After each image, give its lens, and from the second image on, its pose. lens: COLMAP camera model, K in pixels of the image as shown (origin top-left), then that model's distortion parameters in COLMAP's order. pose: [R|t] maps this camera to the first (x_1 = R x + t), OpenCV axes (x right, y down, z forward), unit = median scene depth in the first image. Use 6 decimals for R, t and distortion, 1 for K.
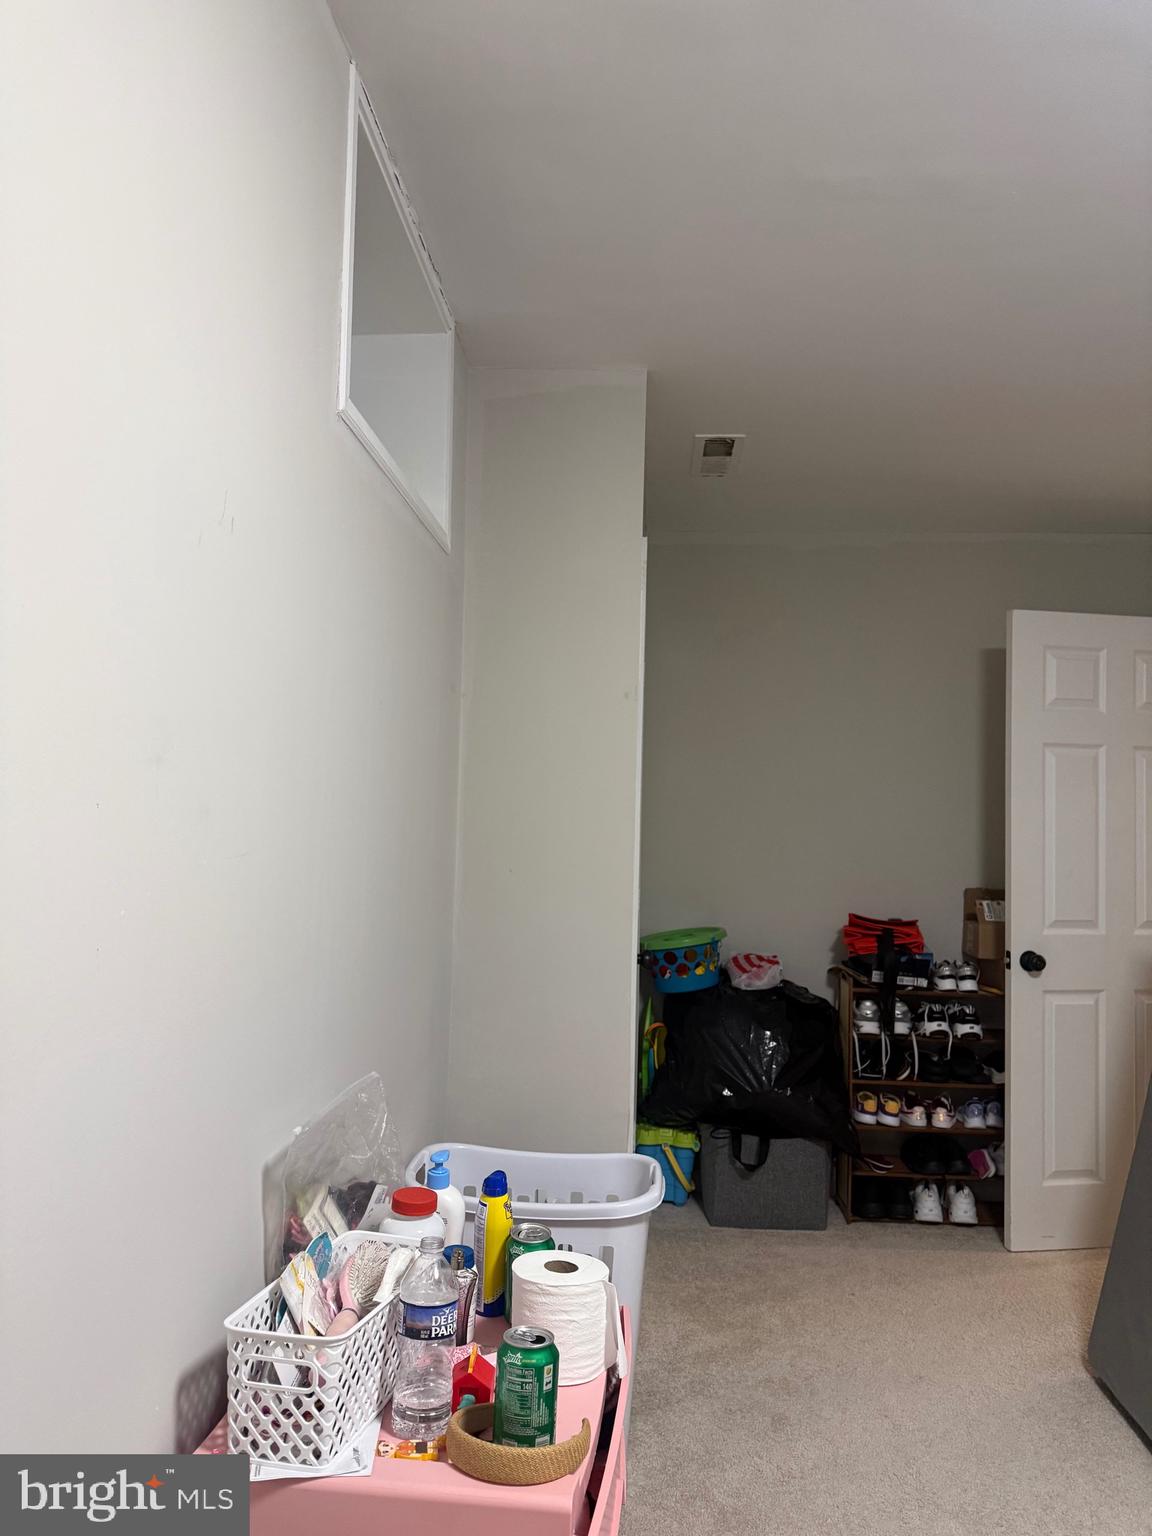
lens RADIAL K [[1089.3, 0, 564.9], [0, 1089.3, 757.2], [0, 0, 1]] dist [0.162253, -0.334500]
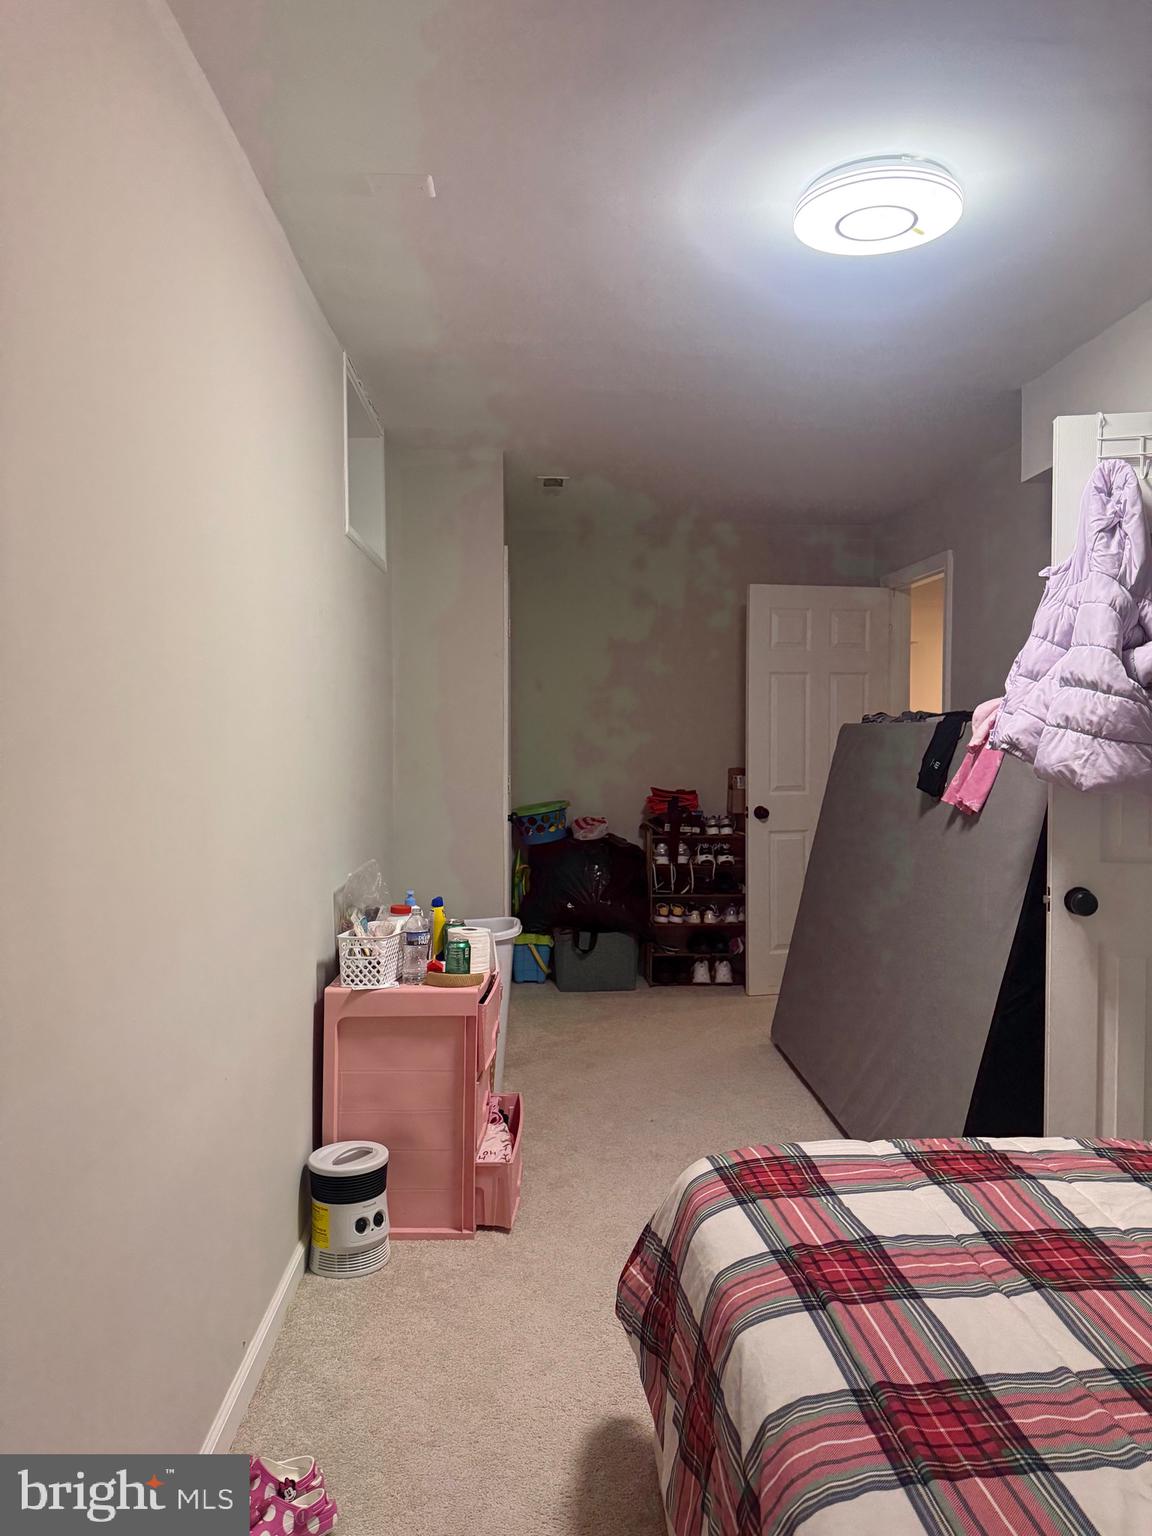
lens RADIAL K [[1094.5, 0, 587.0], [0, 1094.5, 762.2], [0, 0, 1]] dist [0.130971, -0.200254]
pose [[0.991623, -0.027435, 0.126222, -0.015000], [0.015500, 0.995396, 0.094582, -0.034867], [-0.128236, -0.091833, 0.987483, -0.464602]]
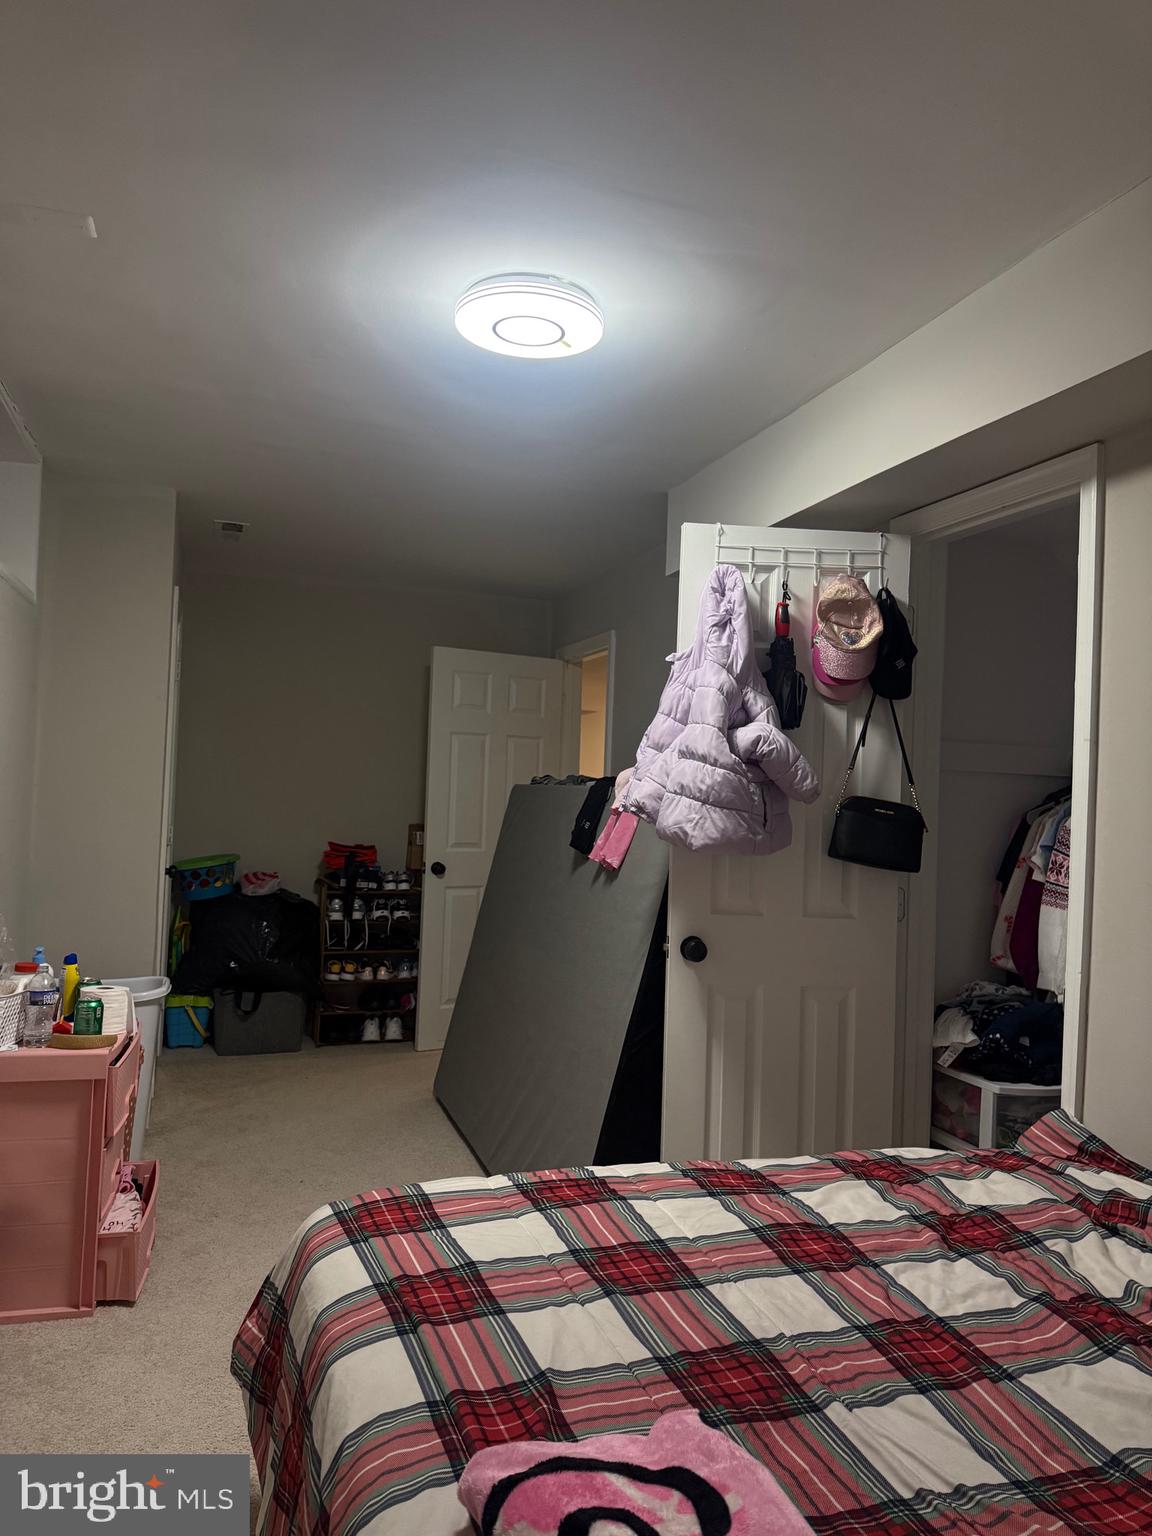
lens RADIAL K [[1094.5, 0, 587.0], [0, 1094.5, 762.2], [0, 0, 1]] dist [0.130971, -0.200254]
pose [[0.921772, 0.019518, 0.387242, 0.003997], [-0.037696, 0.998512, 0.039402, -0.036743], [-0.385896, -0.050917, 0.921136, -0.501372]]
